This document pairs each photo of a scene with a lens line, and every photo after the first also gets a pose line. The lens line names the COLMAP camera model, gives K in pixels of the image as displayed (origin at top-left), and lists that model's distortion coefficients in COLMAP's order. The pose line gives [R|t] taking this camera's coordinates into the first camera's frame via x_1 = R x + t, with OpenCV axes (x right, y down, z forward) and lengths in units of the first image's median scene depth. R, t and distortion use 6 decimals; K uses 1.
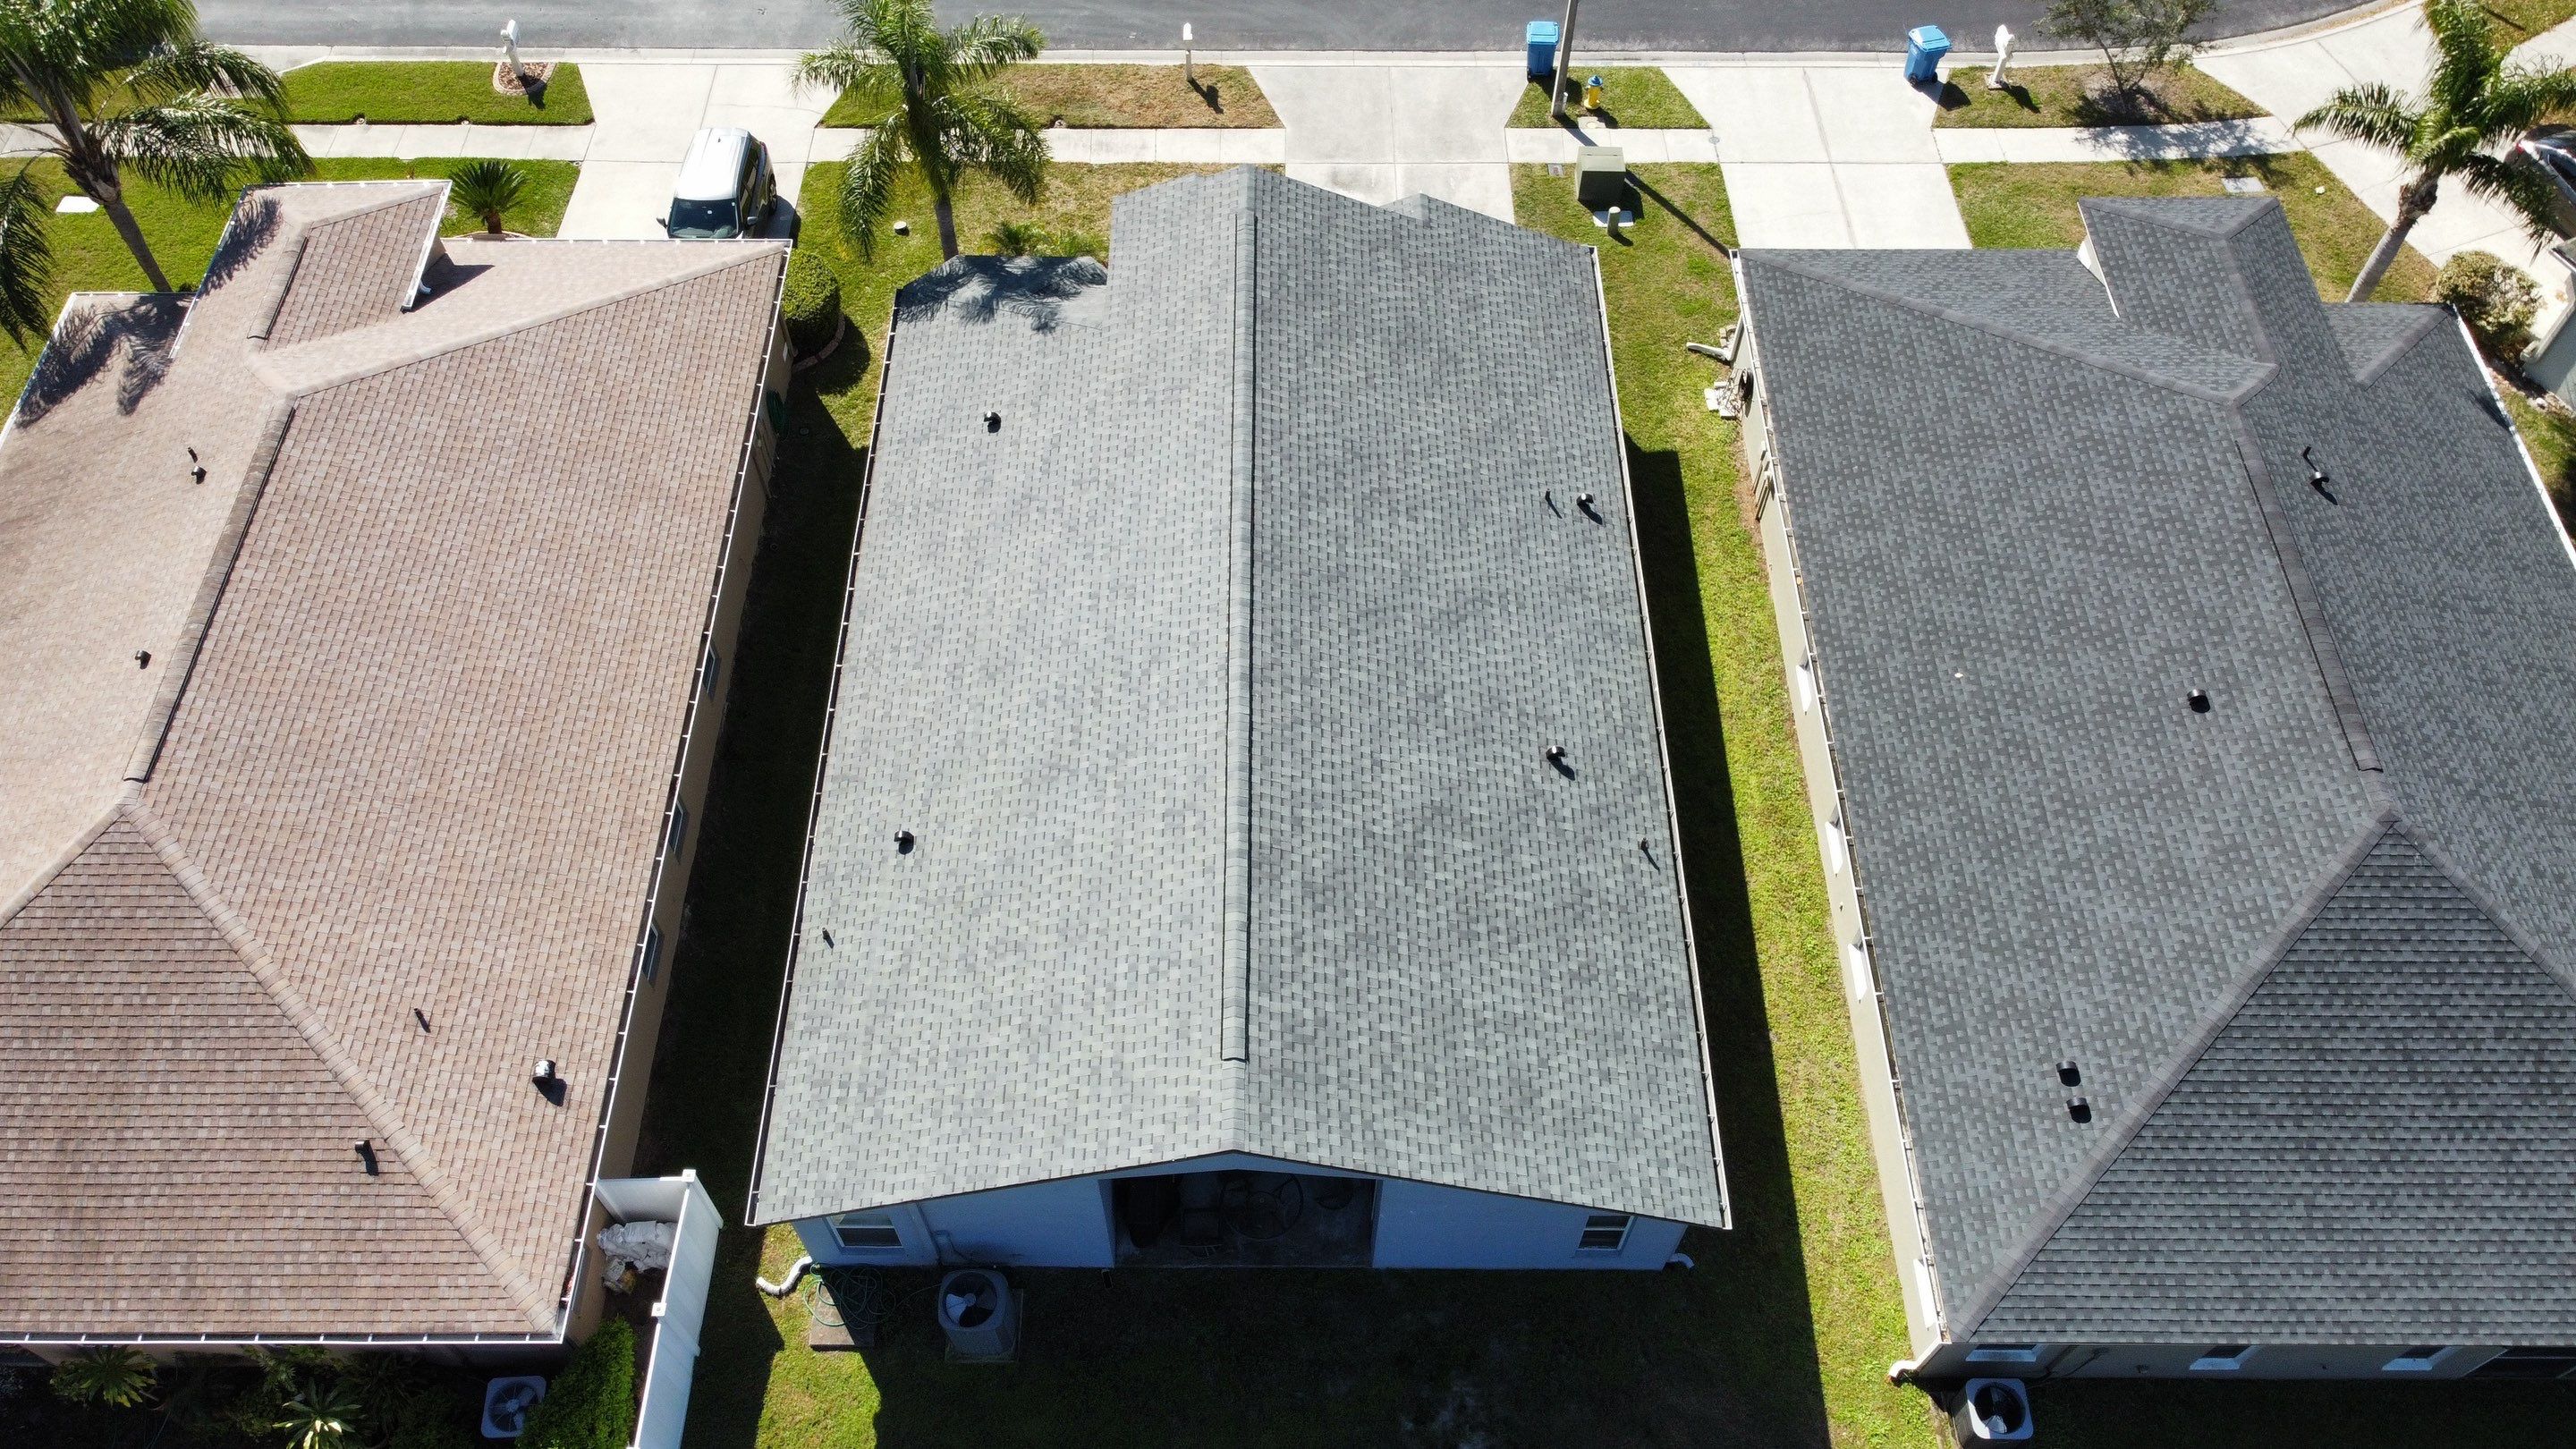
lens RADIAL K [[1961.4, 0, 1250.5], [0, 1961.4, 687.7], [0, 0, 1]] dist [0.014227, -0.024450]
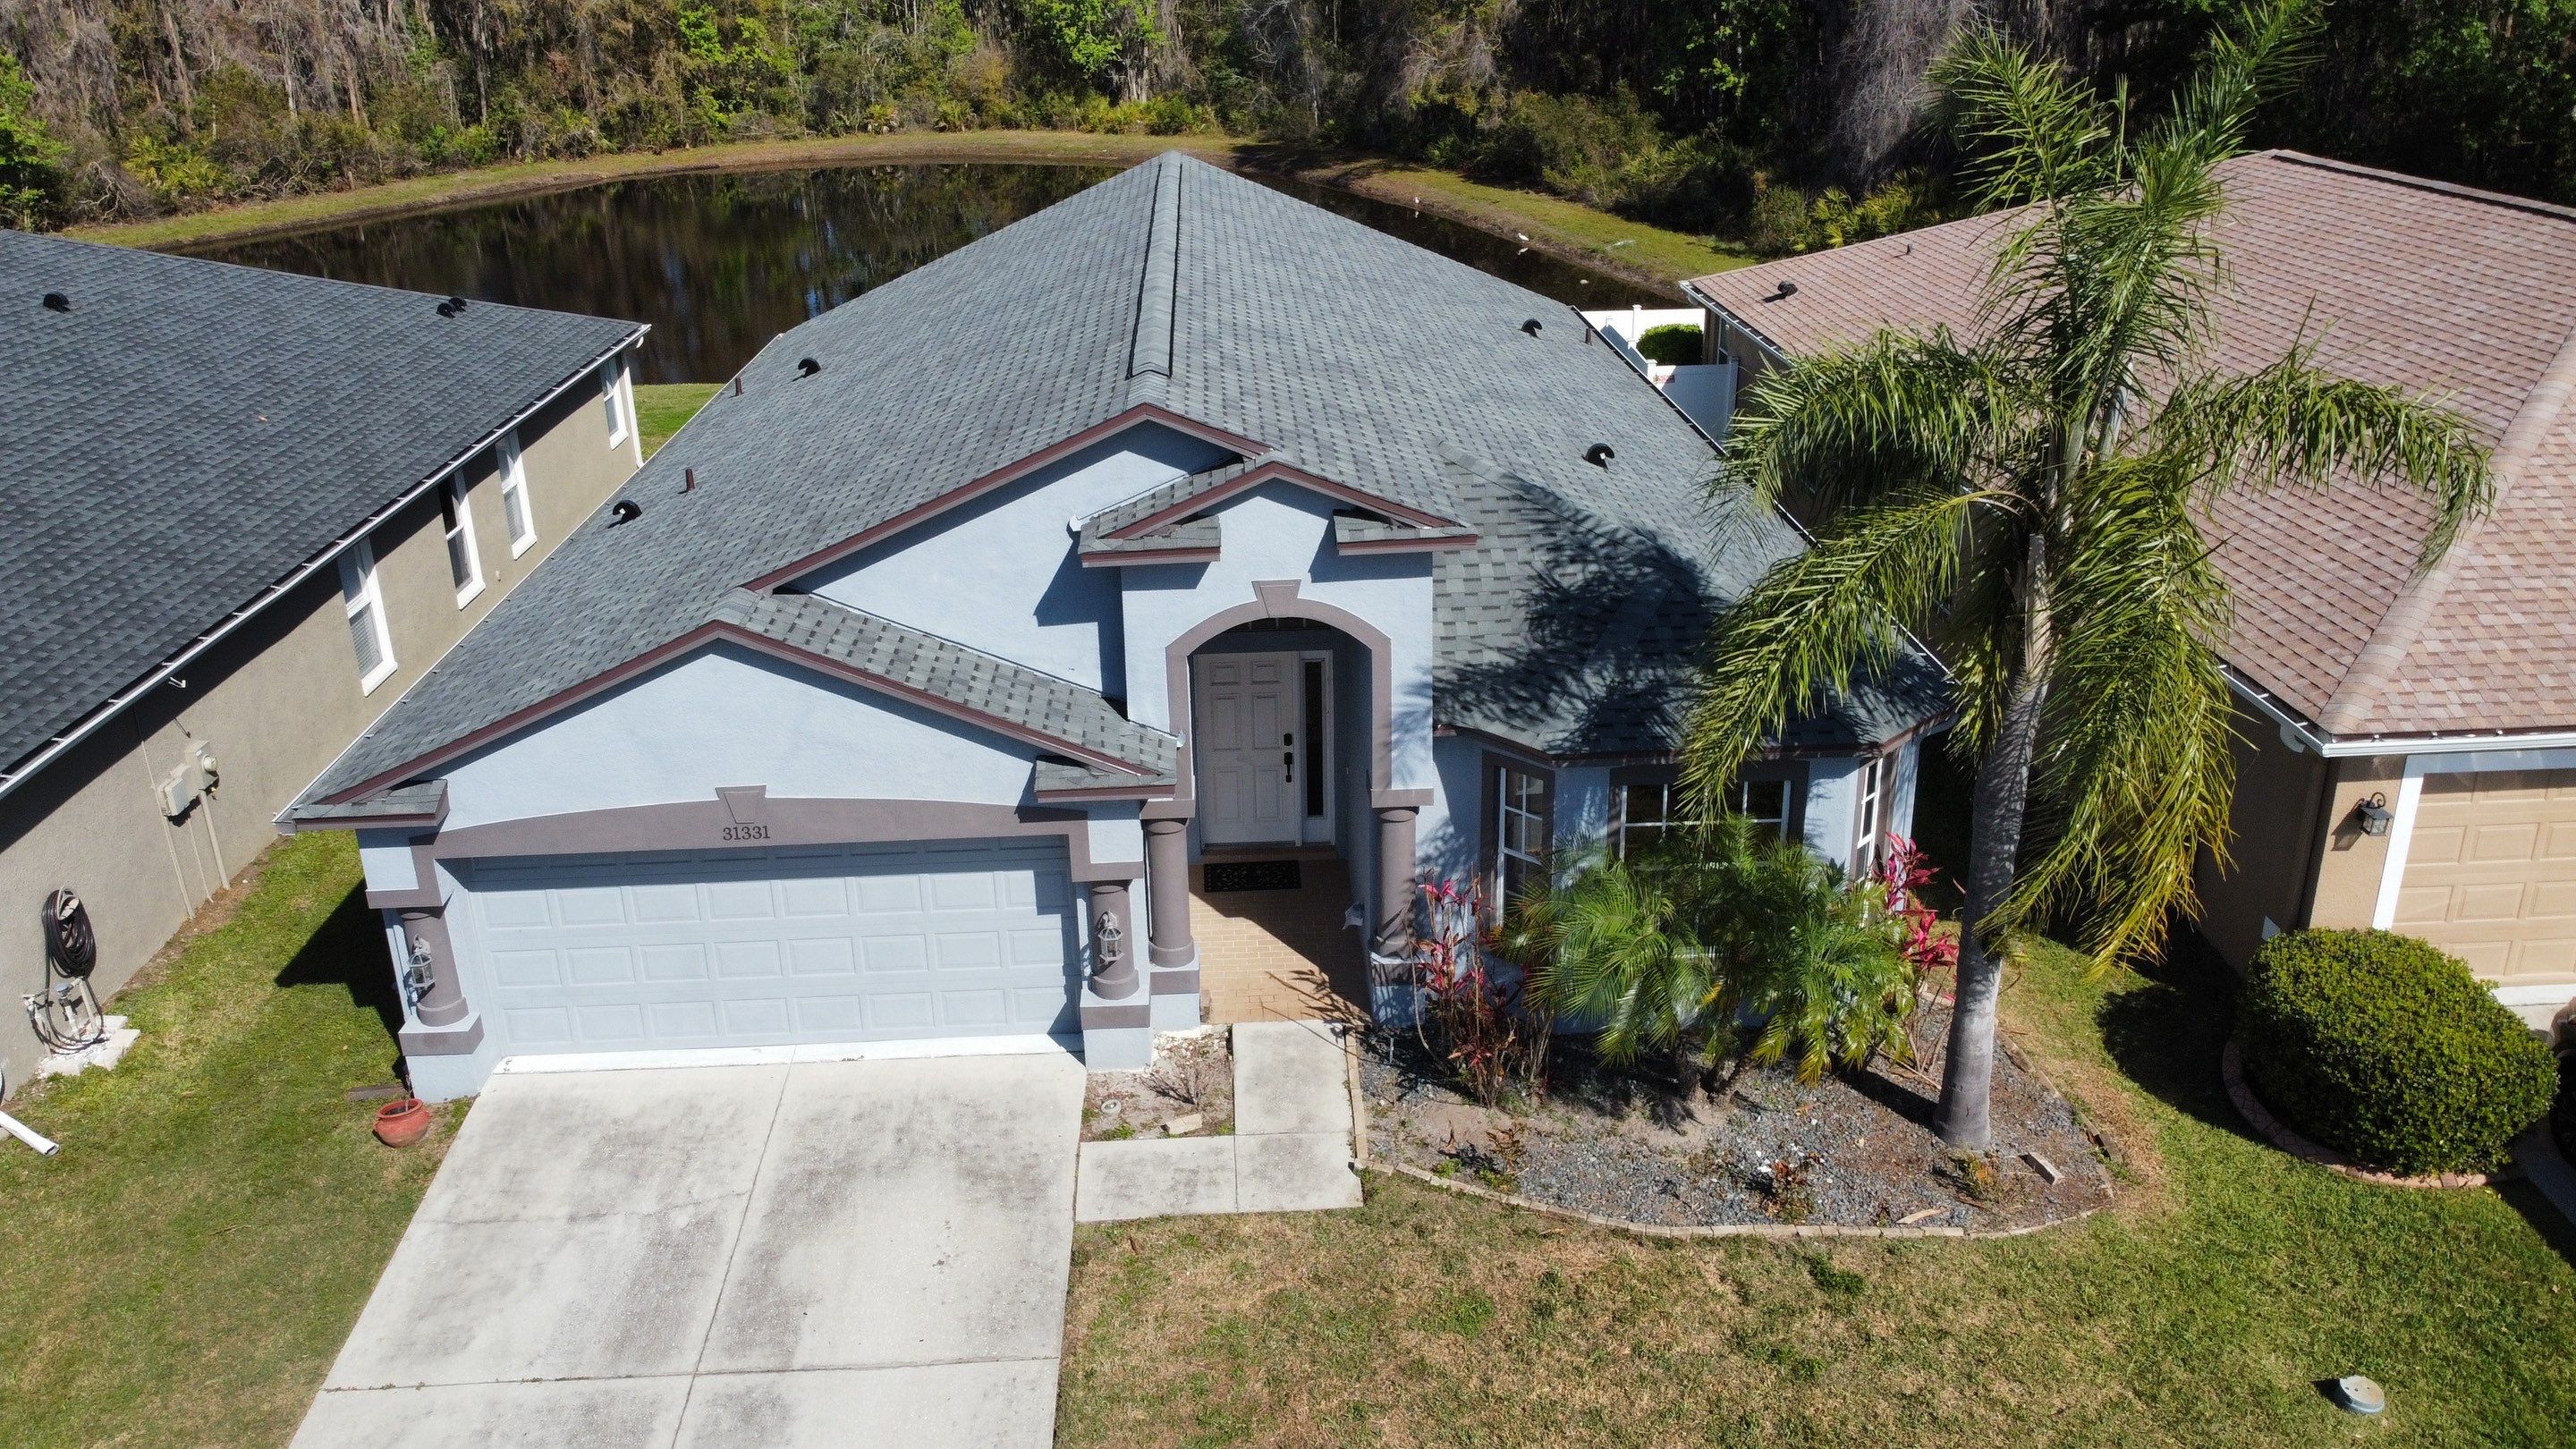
lens RADIAL K [[1956.5, 0, 1267.8], [0, 1956.5, 701.7], [0, 0, 1]] dist [-0.001957, 0.004598]
pose [[-0.998431, 0.048463, -0.028041, -0.015585], [-0.015556, 0.240989, 0.970403, -0.780624], [0.053786, 0.969317, -0.239857, 1.381498]]
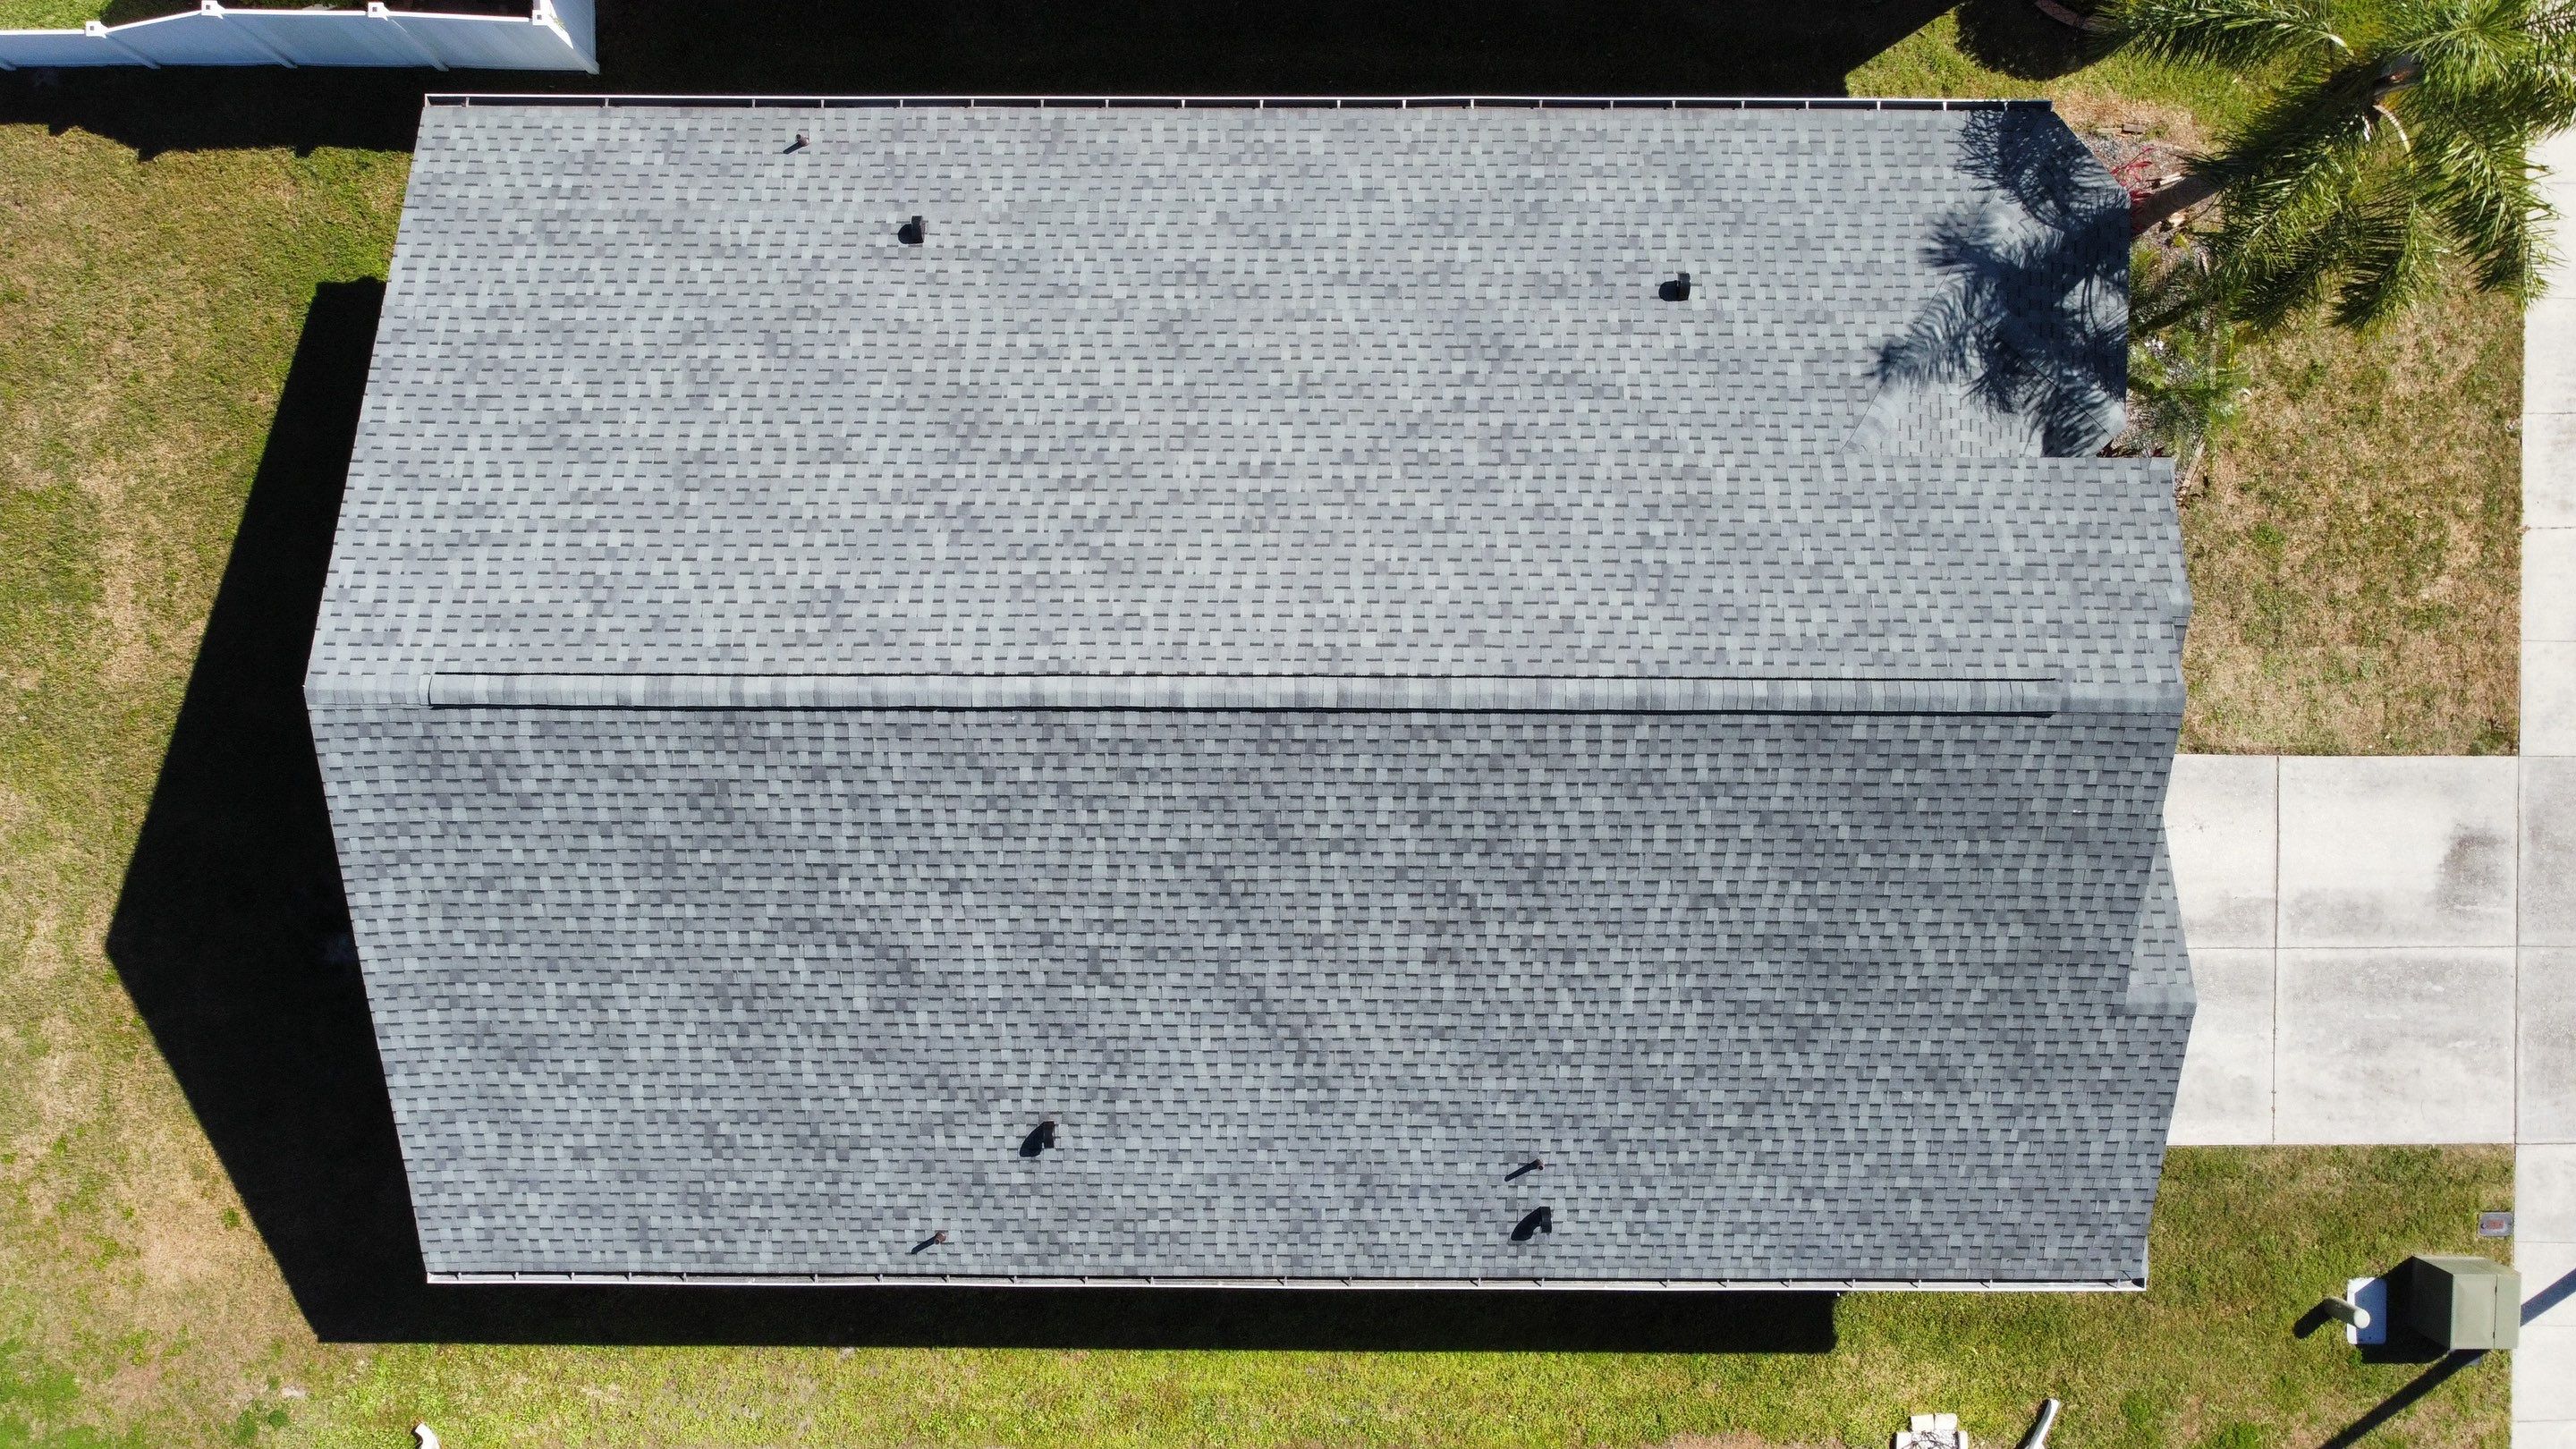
lens RADIAL K [[1961.4, 0, 1252.5], [0, 1961.4, 699.3], [0, 0, 1]] dist [0.014227, -0.024450]
pose [[0.003946, 0.999874, 0.015348, -0.012888], [-0.813519, -0.005715, 0.581510, -0.444884], [0.581525, -0.014781, 0.813394, 0.475211]]
